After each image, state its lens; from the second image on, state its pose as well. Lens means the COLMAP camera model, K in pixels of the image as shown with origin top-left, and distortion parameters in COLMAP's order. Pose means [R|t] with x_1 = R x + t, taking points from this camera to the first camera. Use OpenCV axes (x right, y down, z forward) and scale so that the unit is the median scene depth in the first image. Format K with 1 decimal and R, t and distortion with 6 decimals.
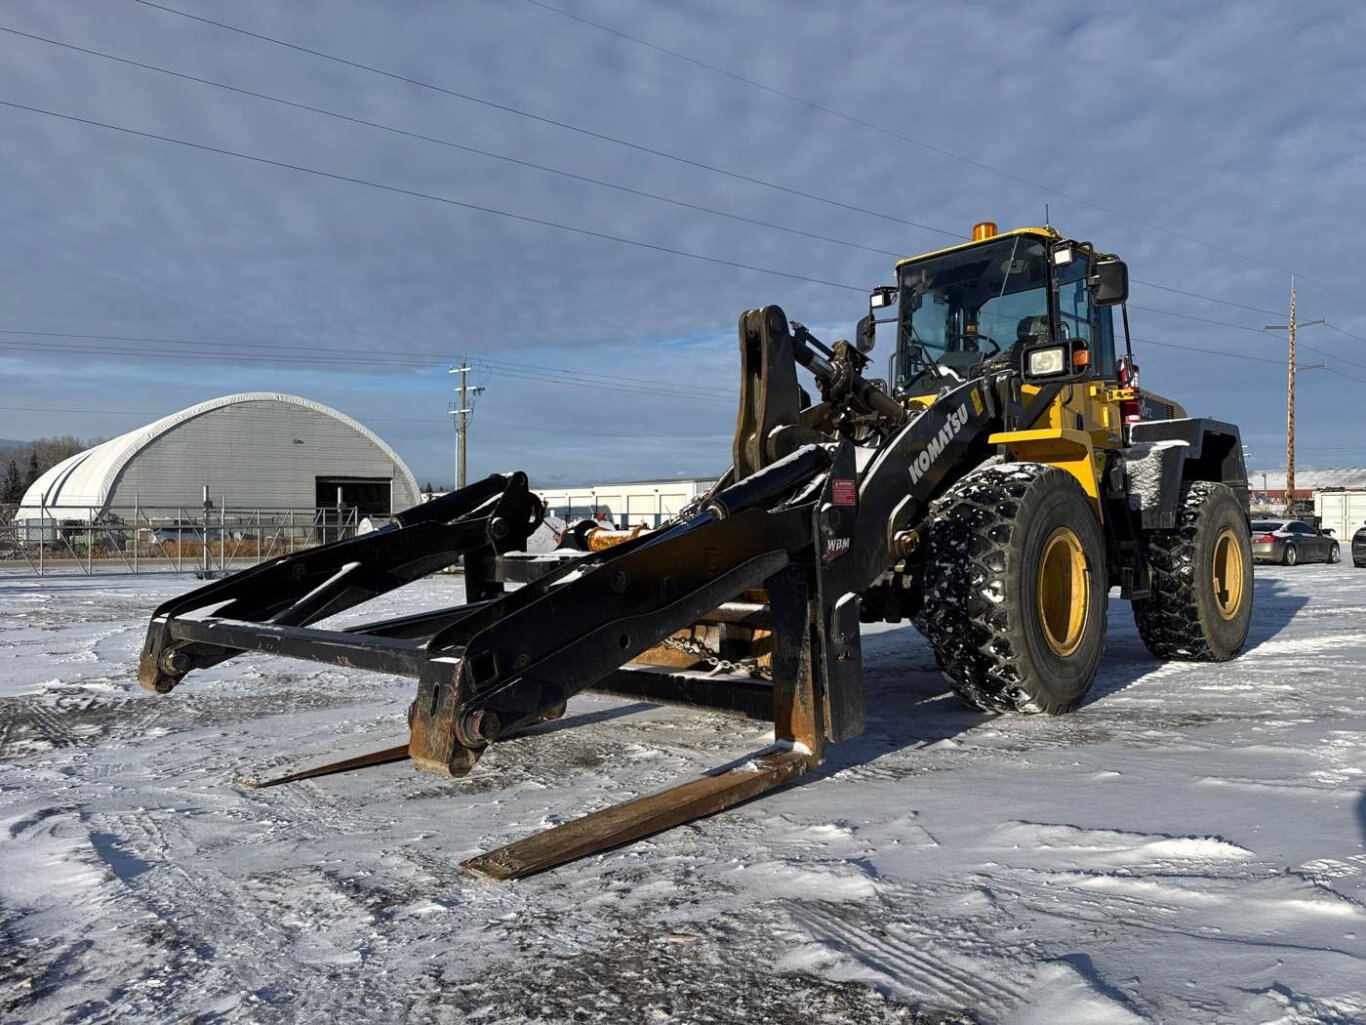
lens RADIAL K [[947.6, 0, 673.0], [0, 947.6, 512.3], [0, 0, 1]] dist [0.086886, -0.105595]
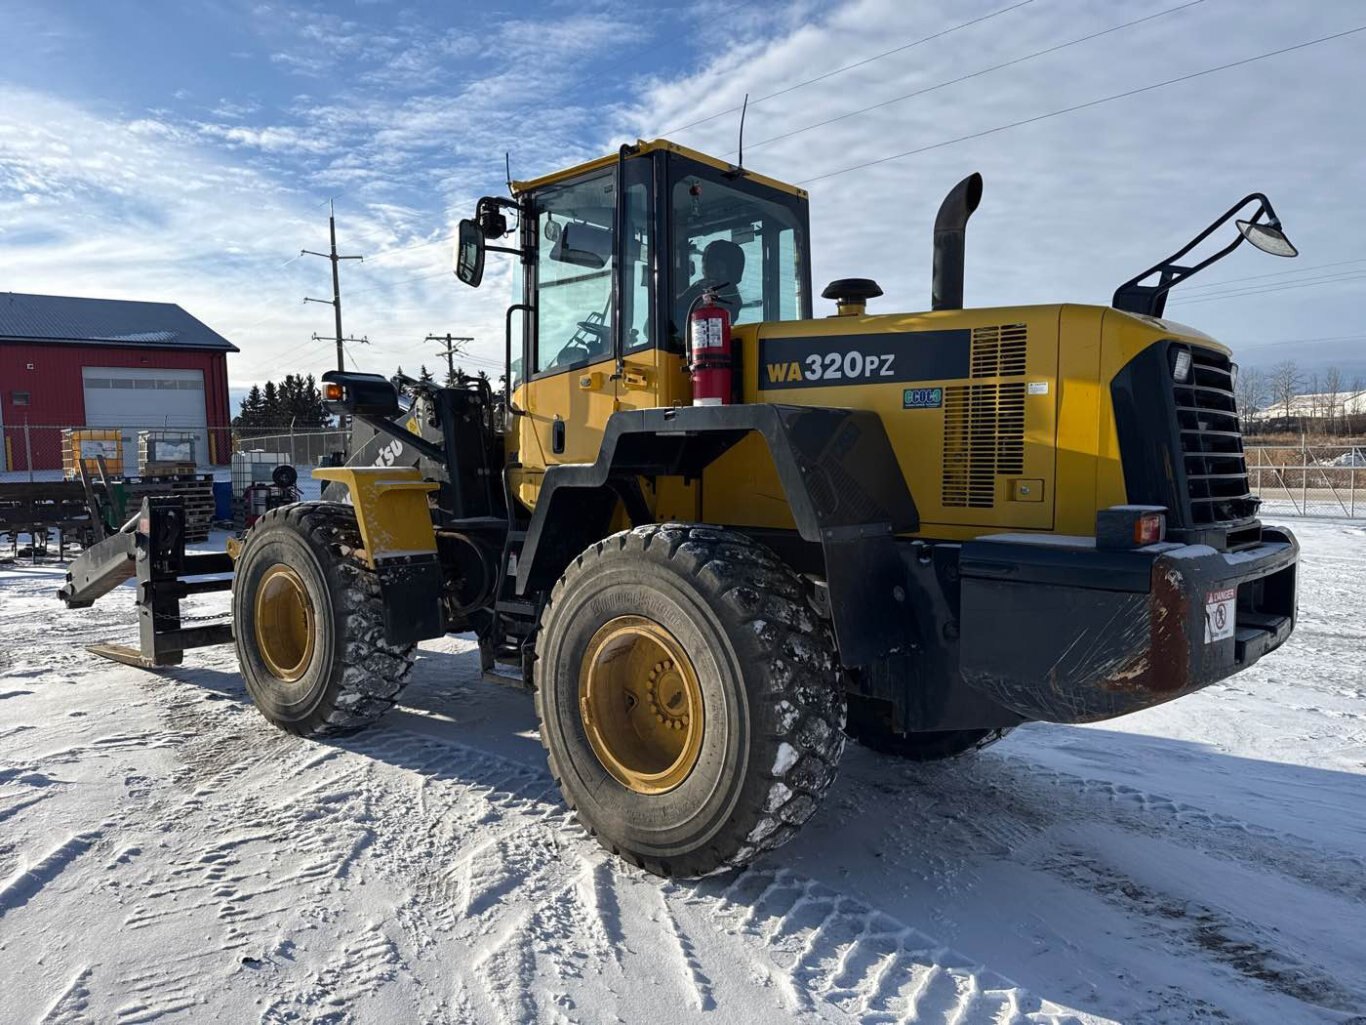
lens RADIAL K [[947.6, 0, 673.0], [0, 947.6, 512.3], [0, 0, 1]] dist [0.086886, -0.105595]
pose [[0.055282, 0.071287, -0.995923, 1.397728], [0.025955, 0.997008, 0.072806, -0.101870], [0.998133, -0.029874, 0.053266, 1.273358]]
